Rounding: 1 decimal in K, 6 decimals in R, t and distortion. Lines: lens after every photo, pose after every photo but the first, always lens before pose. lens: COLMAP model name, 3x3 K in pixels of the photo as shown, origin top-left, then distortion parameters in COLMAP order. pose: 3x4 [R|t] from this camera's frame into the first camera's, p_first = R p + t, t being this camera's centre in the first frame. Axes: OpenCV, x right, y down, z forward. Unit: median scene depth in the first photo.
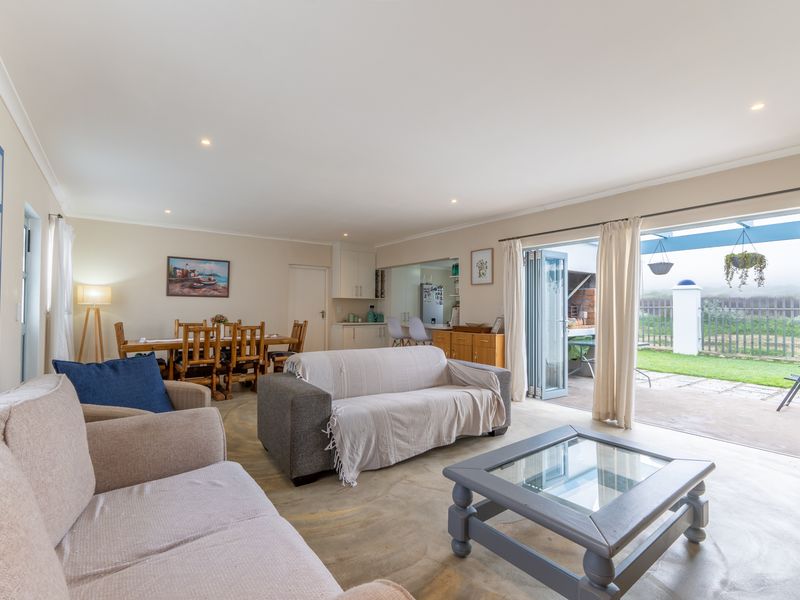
lens RADIAL K [[386.7, 0, 400.6], [0, 386.7, 300.0], [0, 0, 1]] dist [-0.000658, 0.002182]
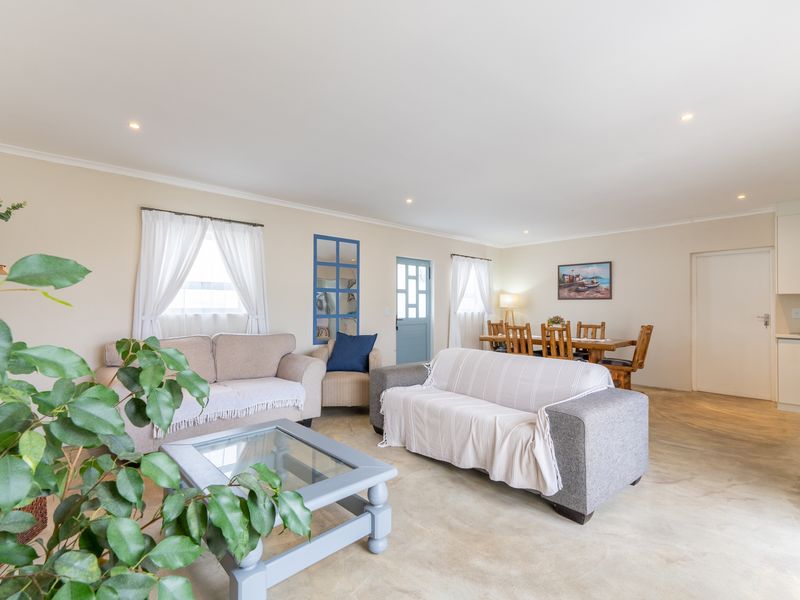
lens RADIAL K [[386.7, 0, 399.8], [0, 386.7, 304.2], [0, 0, 1]] dist [-0.000658, 0.002182]
pose [[0.098749, -0.014984, -0.995000, 0.494431], [0.017962, 0.999751, -0.013272, 0.009866], [0.994950, -0.016562, 0.098993, 0.398412]]
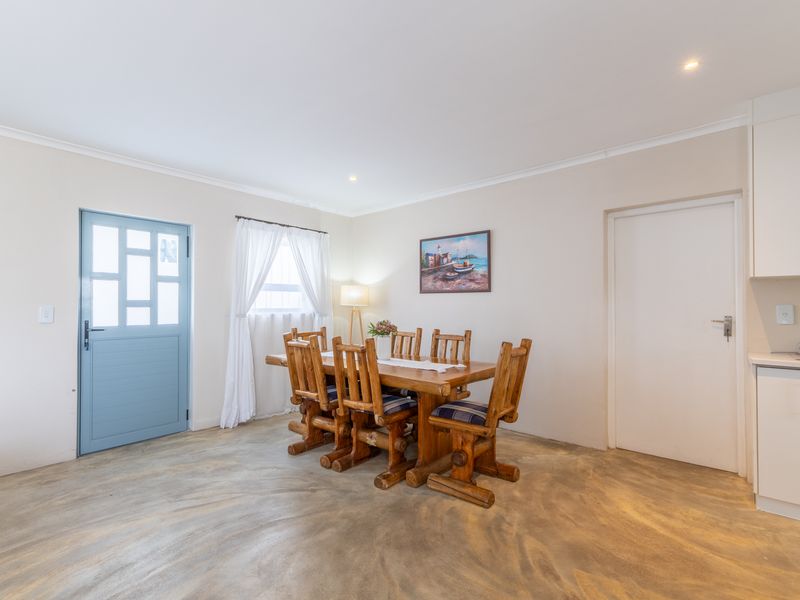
lens RADIAL K [[386.7, 0, 404.4], [0, 386.7, 305.2], [0, 0, 1]] dist [-0.000658, 0.002182]
pose [[0.212432, -0.010184, -0.977123, 0.113824], [0.022800, 0.999725, -0.005463, 0.015155], [0.976910, -0.021118, 0.212606, 0.788831]]
